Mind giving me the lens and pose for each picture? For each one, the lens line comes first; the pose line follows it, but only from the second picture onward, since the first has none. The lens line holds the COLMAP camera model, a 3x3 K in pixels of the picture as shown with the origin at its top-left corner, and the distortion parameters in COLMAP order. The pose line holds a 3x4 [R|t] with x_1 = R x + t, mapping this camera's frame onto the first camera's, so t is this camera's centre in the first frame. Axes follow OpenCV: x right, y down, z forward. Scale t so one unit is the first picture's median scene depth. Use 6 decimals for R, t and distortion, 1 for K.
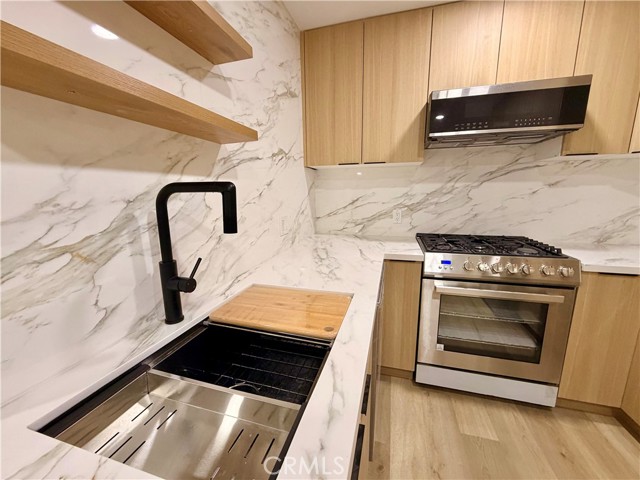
lens RADIAL K [[255.3, 0, 320.8], [0, 255.3, 239.2], [0, 0, 1]] dist [-0.001530, -0.000153]
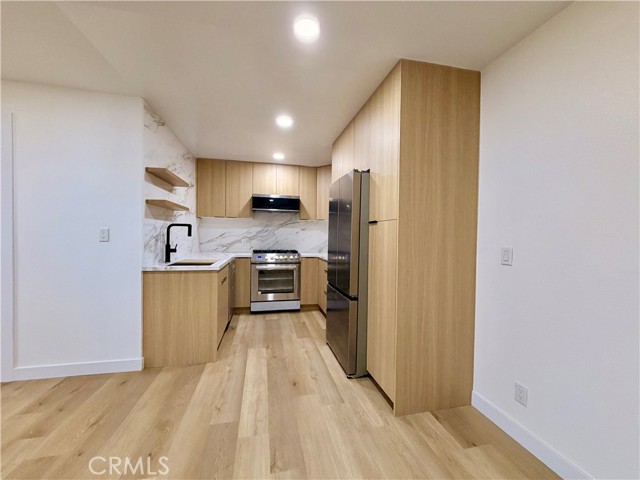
lens RADIAL K [[255.3, 0, 320.5], [0, 255.3, 237.3], [0, 0, 1]] dist [-0.001530, -0.000153]
pose [[0.880994, 0.021130, 0.472656, -0.178039], [0.063088, 0.984835, -0.161618, 0.320198], [-0.468903, 0.172203, 0.866300, -1.437125]]
